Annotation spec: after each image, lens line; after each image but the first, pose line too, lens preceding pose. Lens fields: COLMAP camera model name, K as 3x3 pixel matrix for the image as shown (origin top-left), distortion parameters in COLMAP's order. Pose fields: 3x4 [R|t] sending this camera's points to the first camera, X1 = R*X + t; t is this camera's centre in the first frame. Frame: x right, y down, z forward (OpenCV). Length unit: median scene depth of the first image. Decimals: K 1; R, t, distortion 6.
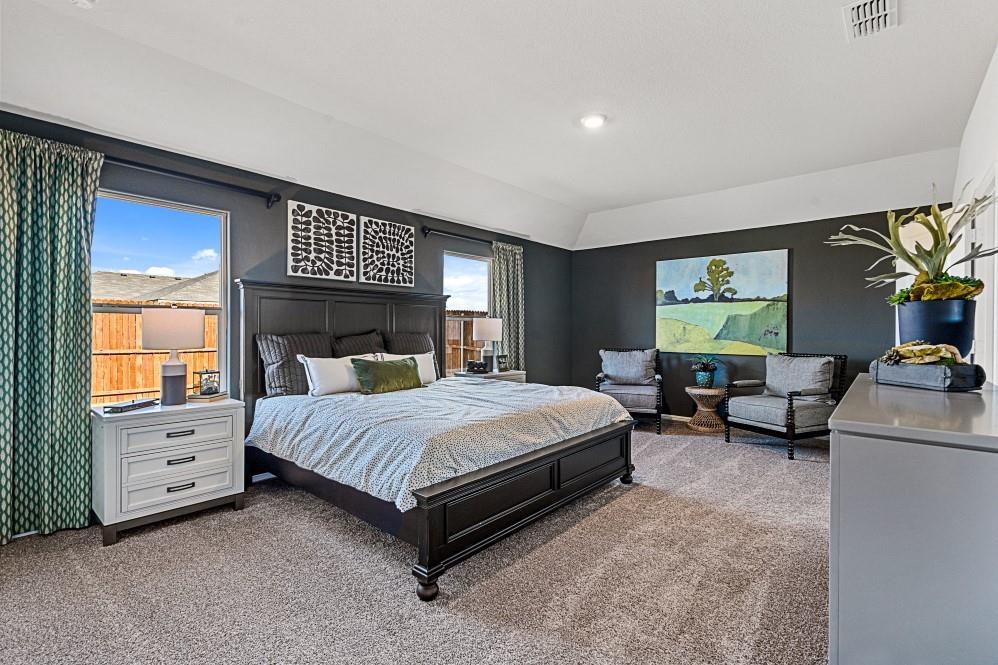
lens RADIAL K [[449.6, 0, 472.9], [0, 449.6, 331.9], [0, 0, 1]] dist [-0.000825, -0.000034]
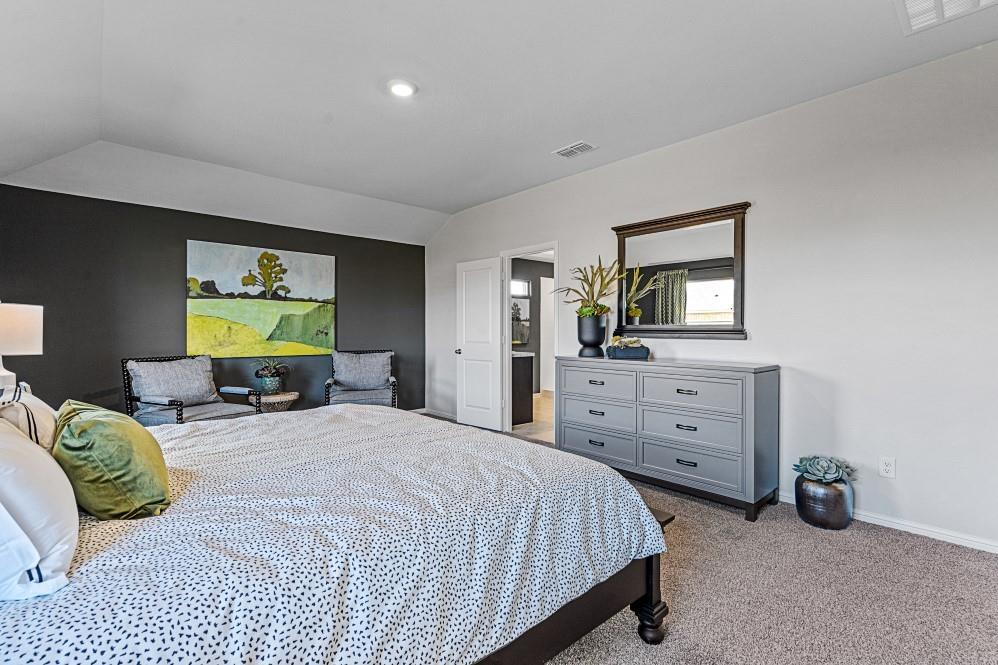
lens RADIAL K [[465.7, 0, 501.2], [0, 465.7, 333.3], [0, 0, 1]] dist [-0.000289, 0.000170]
pose [[0.089794, -0.006311, 0.995940, -0.362499], [0.005403, 0.999968, 0.005849, -0.001045], [-0.995946, 0.004856, 0.089825, 0.452340]]
